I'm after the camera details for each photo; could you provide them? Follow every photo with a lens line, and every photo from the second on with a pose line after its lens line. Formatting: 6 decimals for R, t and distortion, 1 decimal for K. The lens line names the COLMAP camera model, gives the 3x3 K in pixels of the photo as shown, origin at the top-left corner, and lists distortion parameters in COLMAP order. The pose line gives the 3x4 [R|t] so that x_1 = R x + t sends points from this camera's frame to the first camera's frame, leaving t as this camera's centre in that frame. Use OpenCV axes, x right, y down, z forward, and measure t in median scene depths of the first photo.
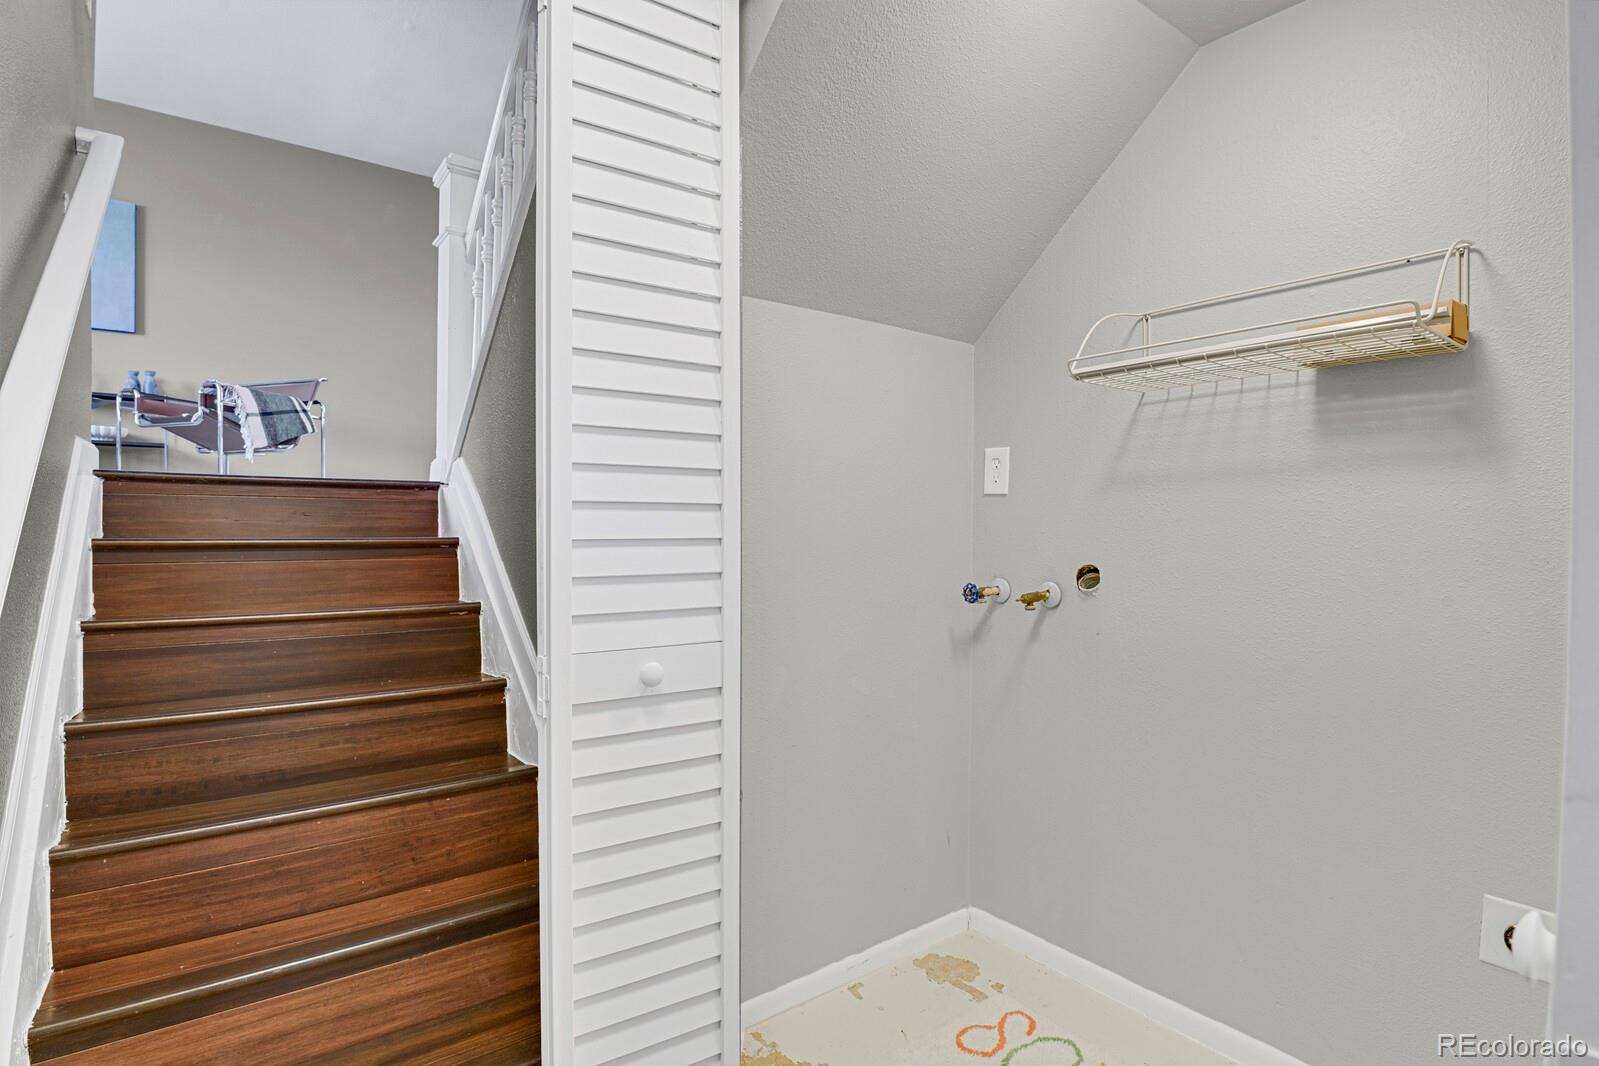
lens RADIAL K [[797.6, 0, 818.6], [0, 797.6, 530.4], [0, 0, 1]] dist [-0.018493, -0.007494]
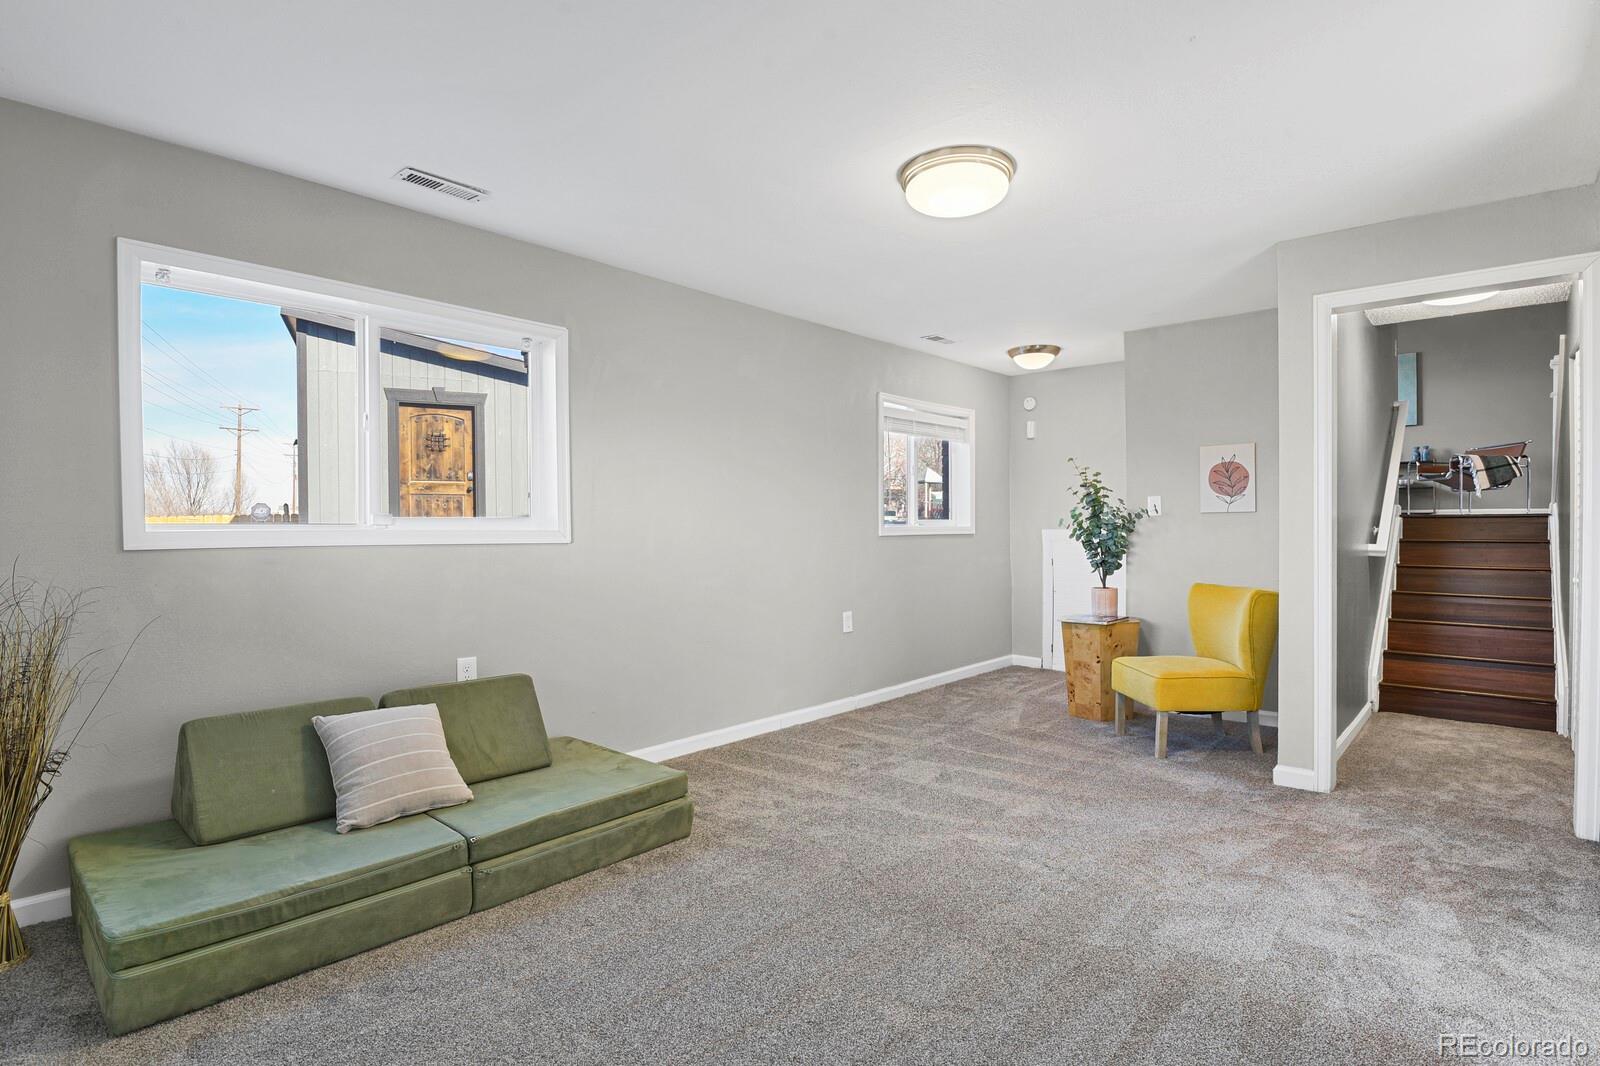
lens RADIAL K [[798.1, 0, 819.1], [0, 798.1, 530.4], [0, 0, 1]] dist [-0.018493, -0.007494]
pose [[0.195159, 0.001952, -0.980770, 0.701930], [-0.010595, 0.999944, -0.000118, 0.002854], [0.980714, 0.010415, 0.195168, -0.777498]]
